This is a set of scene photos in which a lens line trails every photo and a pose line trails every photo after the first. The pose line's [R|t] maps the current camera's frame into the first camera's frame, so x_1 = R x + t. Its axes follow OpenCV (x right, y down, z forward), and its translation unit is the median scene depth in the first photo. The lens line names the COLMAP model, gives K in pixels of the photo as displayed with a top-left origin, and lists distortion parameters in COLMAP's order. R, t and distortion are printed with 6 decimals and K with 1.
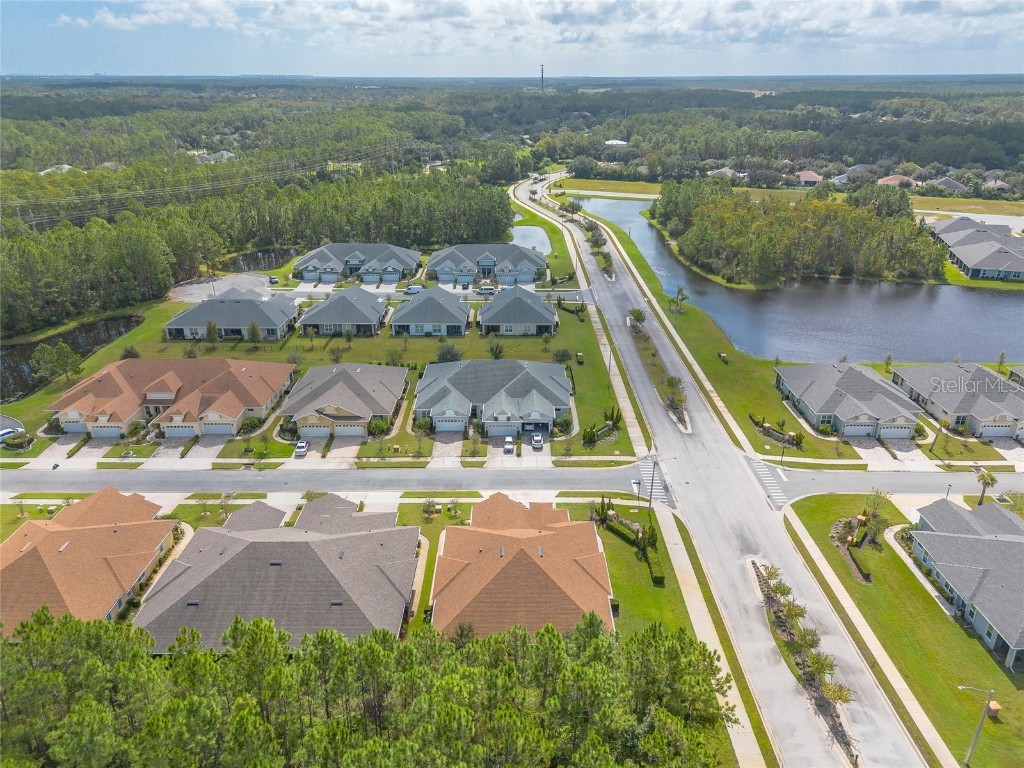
lens RADIAL K [[729.2, 0, 512.0], [0, 729.2, 384.0], [0, 0, 1]] dist [0.080056, -0.065345]
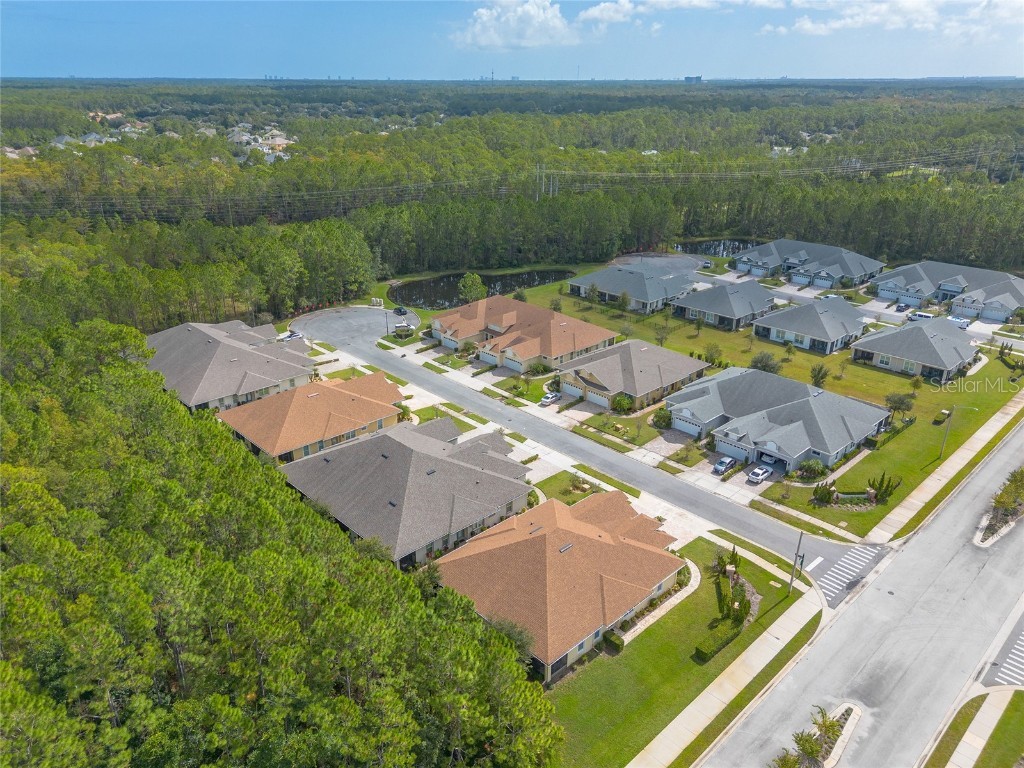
lens RADIAL K [[726.4, 0, 512.0], [0, 726.4, 384.0], [0, 0, 1]] dist [0.076409, -0.070580]
pose [[0.688335, 0.277947, -0.670030, 0.353055], [-0.279806, 0.953932, 0.108267, -0.031311], [0.669256, 0.112954, 0.734396, 0.163694]]
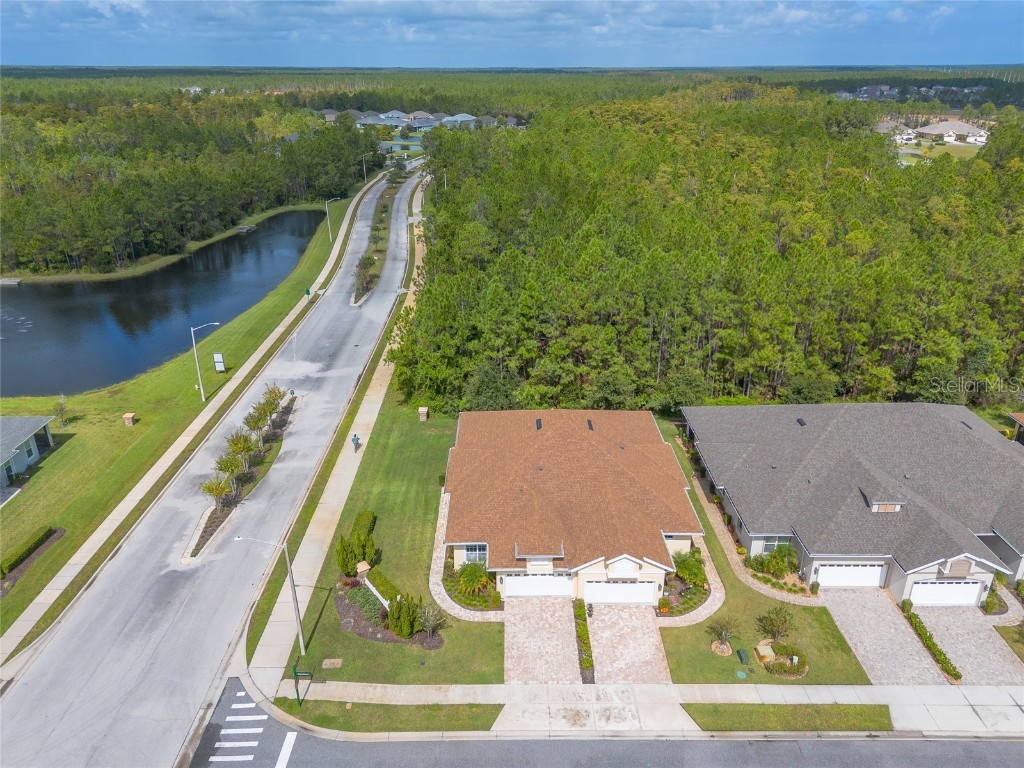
lens RADIAL K [[726.4, 0, 512.0], [0, 726.4, 384.0], [0, 0, 1]] dist [0.076409, -0.070580]
pose [[-0.999953, 0.004519, -0.008583, 0.047570], [-0.003091, 0.690225, 0.723588, -0.216821], [0.009194, 0.723581, -0.690179, 0.949619]]
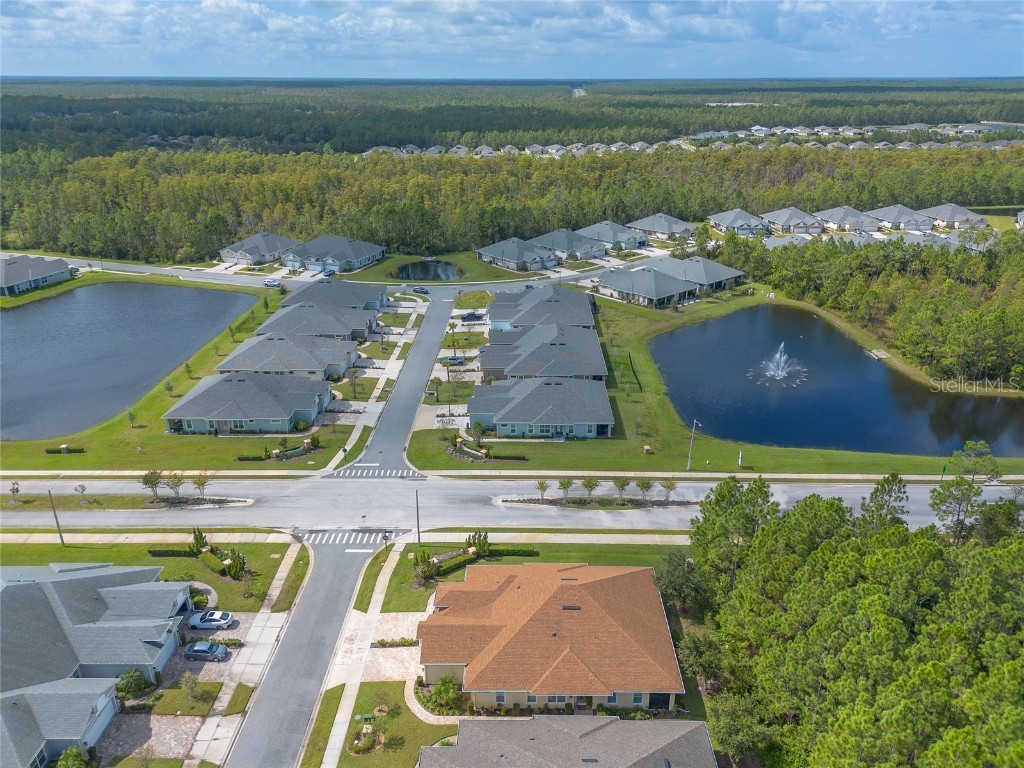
lens RADIAL K [[730.9, 0, 529.7], [0, 730.9, 385.5], [0, 0, 1]] dist [0.077495, -0.073232]
pose [[-0.000644, -0.385294, 0.922794, -0.476161], [0.385032, 0.851554, 0.355817, -0.220107], [-0.922903, 0.355535, 0.147802, 0.522399]]
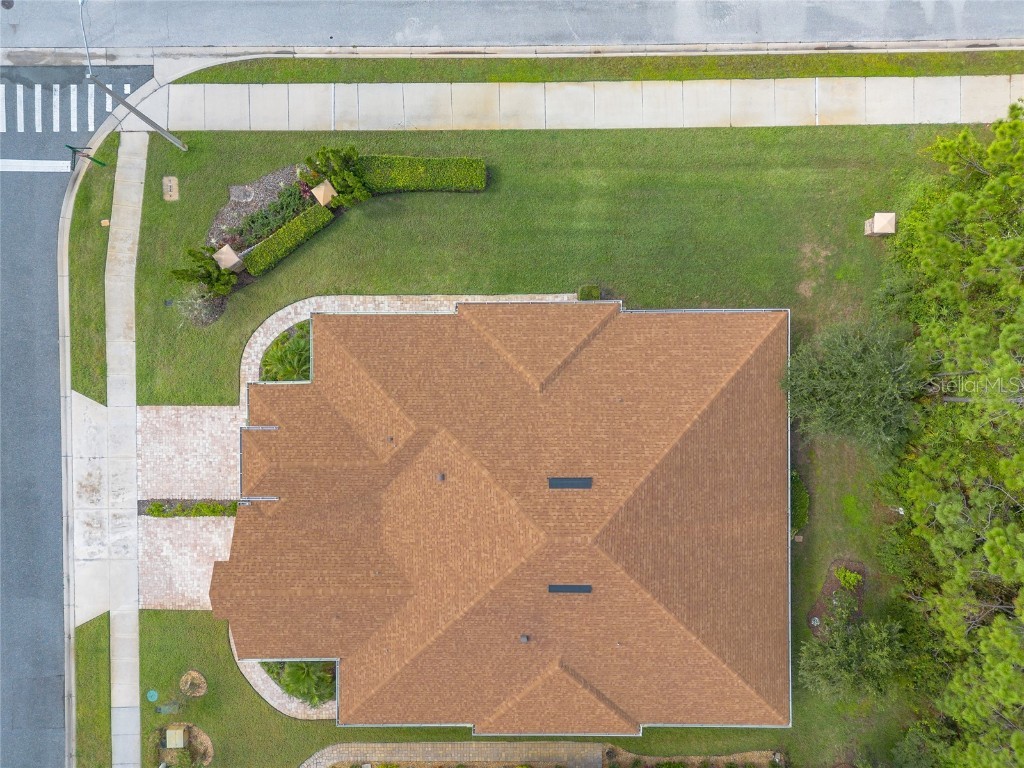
lens RADIAL K [[726.4, 0, 512.0], [0, 726.4, 384.0], [0, 0, 1]] dist [0.076409, -0.070580]
pose [[-0.004398, -0.999900, -0.013410, 0.060379], [0.395747, -0.014055, 0.918252, -0.073800], [-0.918349, -0.001268, 0.395770, 0.564330]]
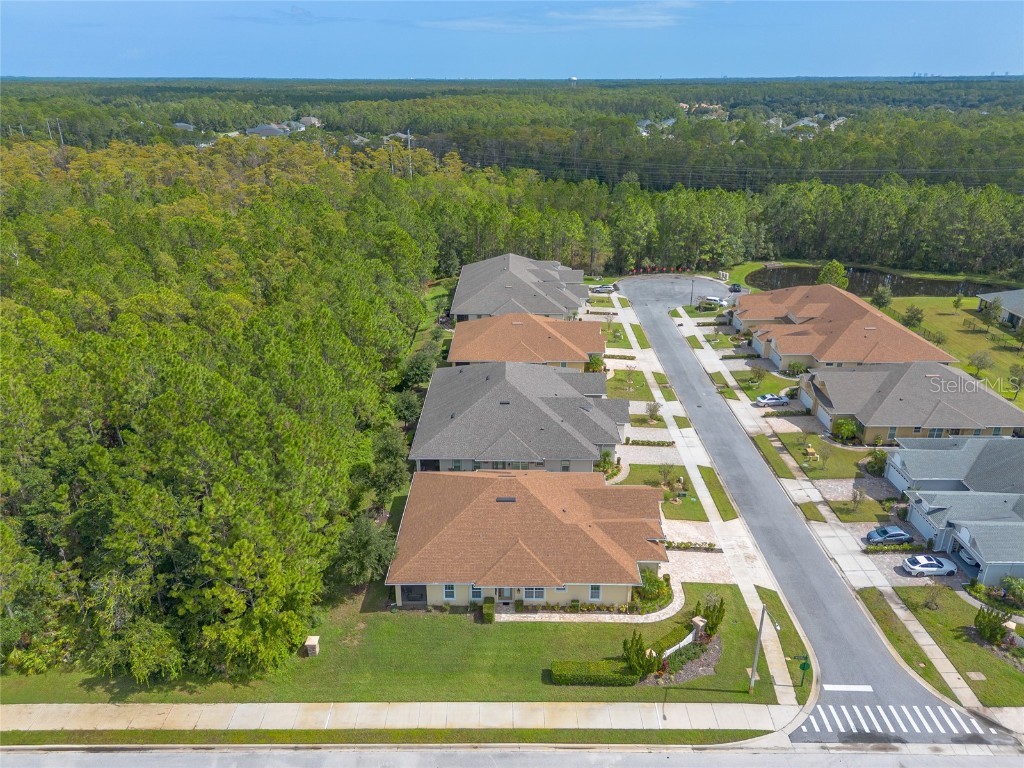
lens RADIAL K [[729.2, 0, 512.0], [0, 729.2, 384.0], [0, 0, 1]] dist [0.080056, -0.065345]
pose [[-0.009571, 0.382443, -0.923930, 0.482638], [-0.385295, 0.851218, 0.356336, -0.115690], [0.922744, 0.359396, 0.139206, 0.538601]]
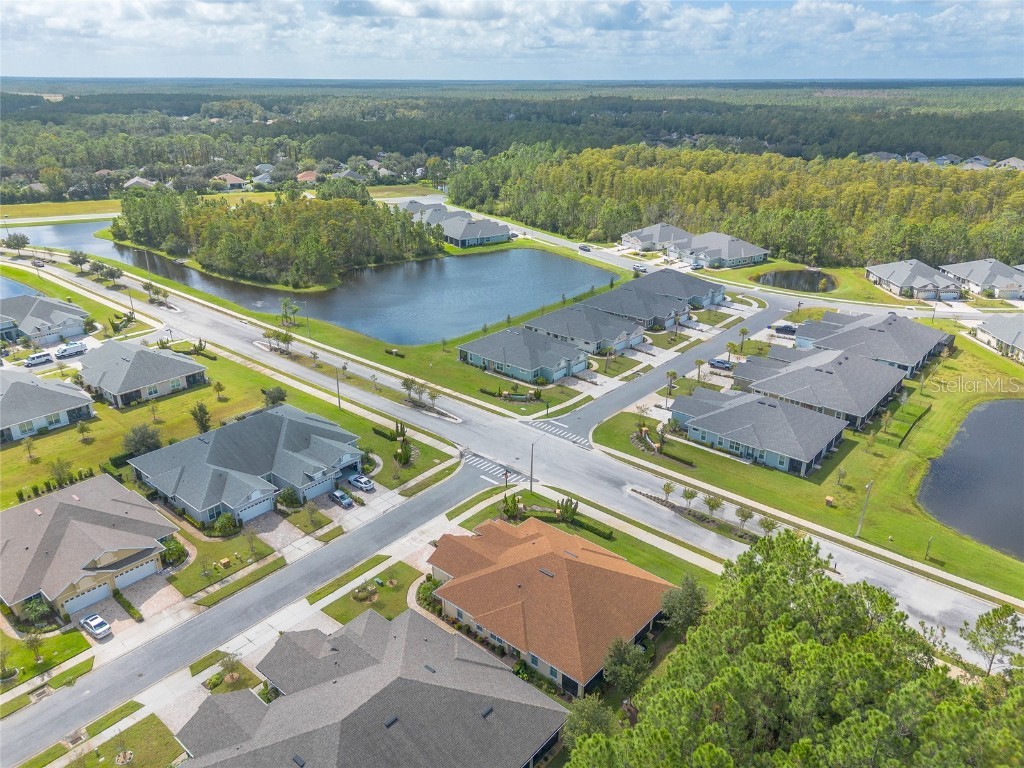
lens RADIAL K [[726.4, 0, 512.0], [0, 726.4, 384.0], [0, 0, 1]] dist [0.076409, -0.070580]
pose [[0.648937, -0.291413, 0.702822, -0.415646], [0.291778, 0.948435, 0.123845, -0.089702], [-0.702671, 0.124700, 0.700502, 0.207971]]
